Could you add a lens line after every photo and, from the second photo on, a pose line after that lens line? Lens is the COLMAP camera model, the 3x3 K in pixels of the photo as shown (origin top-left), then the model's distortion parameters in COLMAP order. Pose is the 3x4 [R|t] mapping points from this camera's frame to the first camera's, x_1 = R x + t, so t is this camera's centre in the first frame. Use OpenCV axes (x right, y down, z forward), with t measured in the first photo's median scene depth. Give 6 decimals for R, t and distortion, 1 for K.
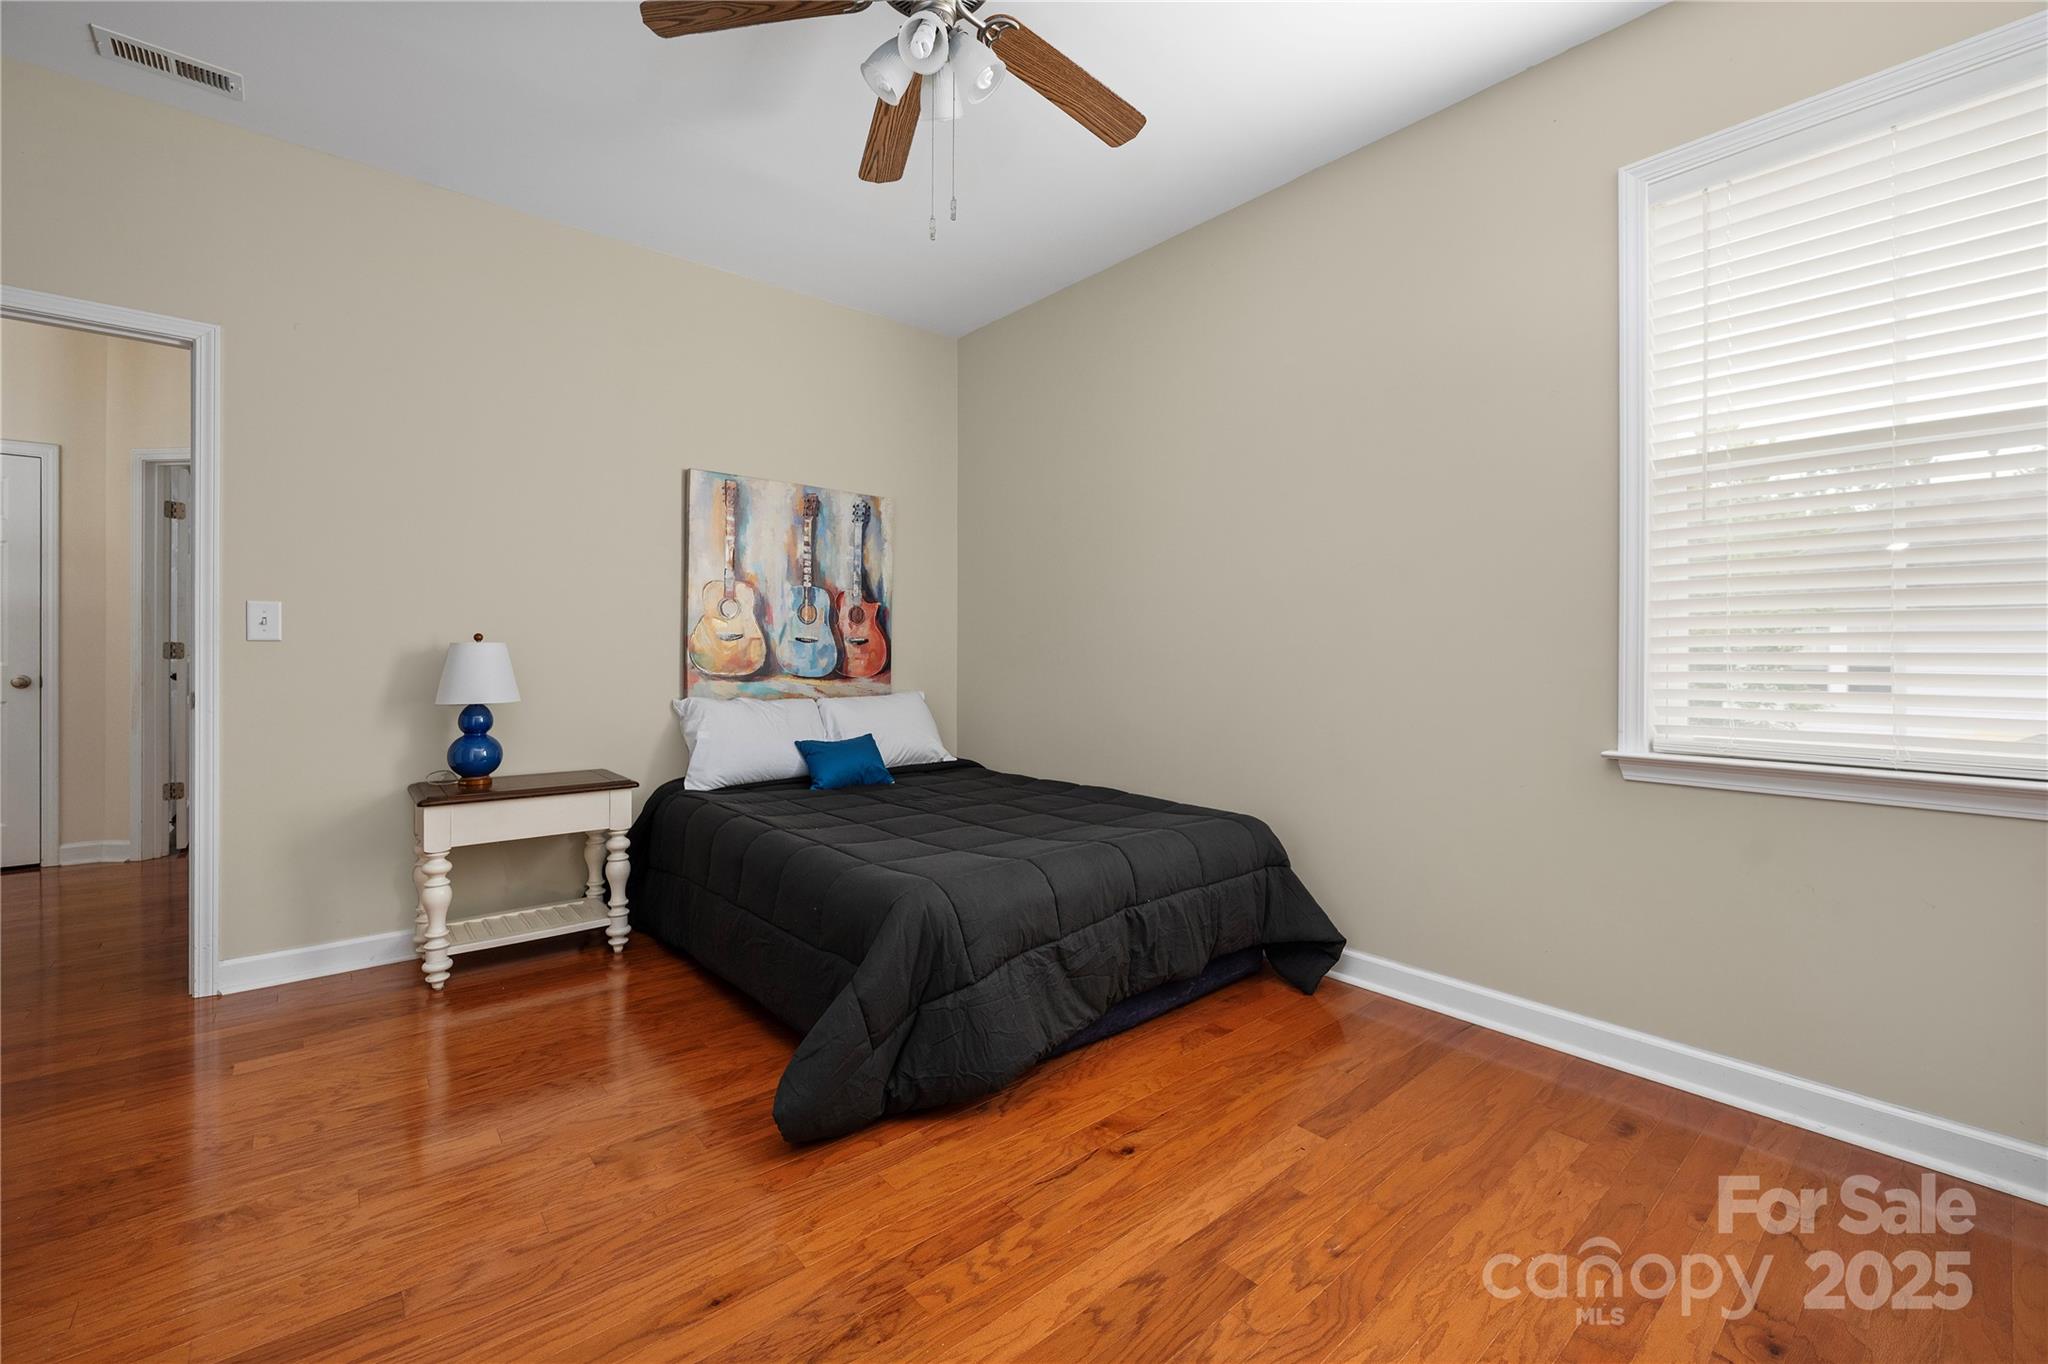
lens RADIAL K [[835.3, 0, 1019.6], [0, 835.3, 648.4], [0, 0, 1]] dist [-0.005121, -0.000288]
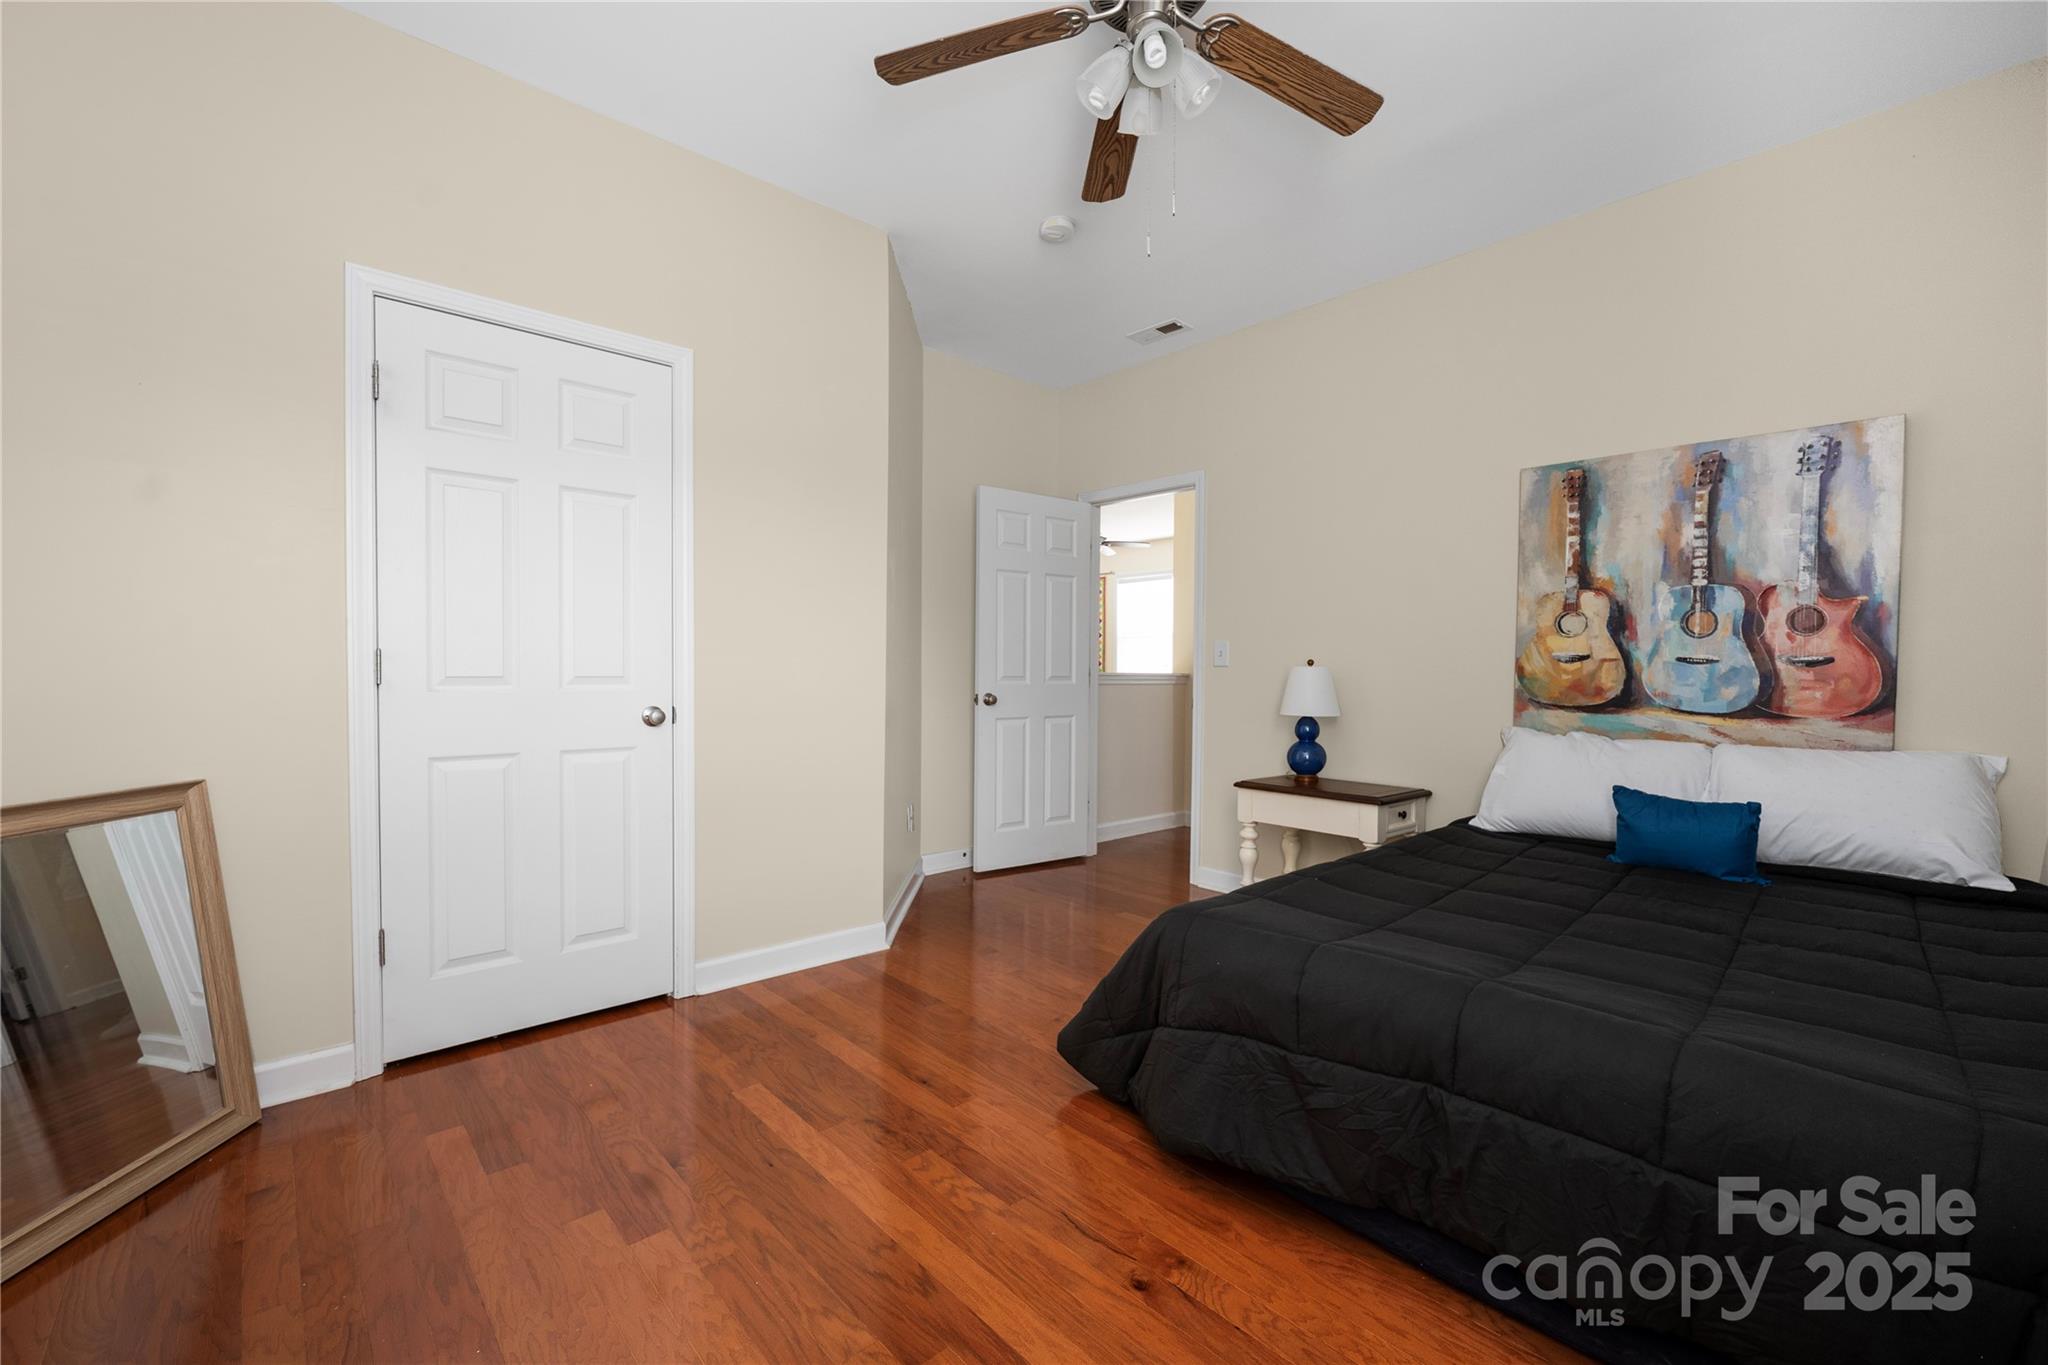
lens RADIAL K [[835.3, 0, 1023.9], [0, 835.3, 684.5], [0, 0, 1]] dist [-0.005121, -0.000288]
pose [[0.045121, 0.013966, -0.998884, 0.436197], [-0.003226, 0.999899, 0.013834, 0.002576], [0.998976, 0.002598, 0.045161, 0.399118]]
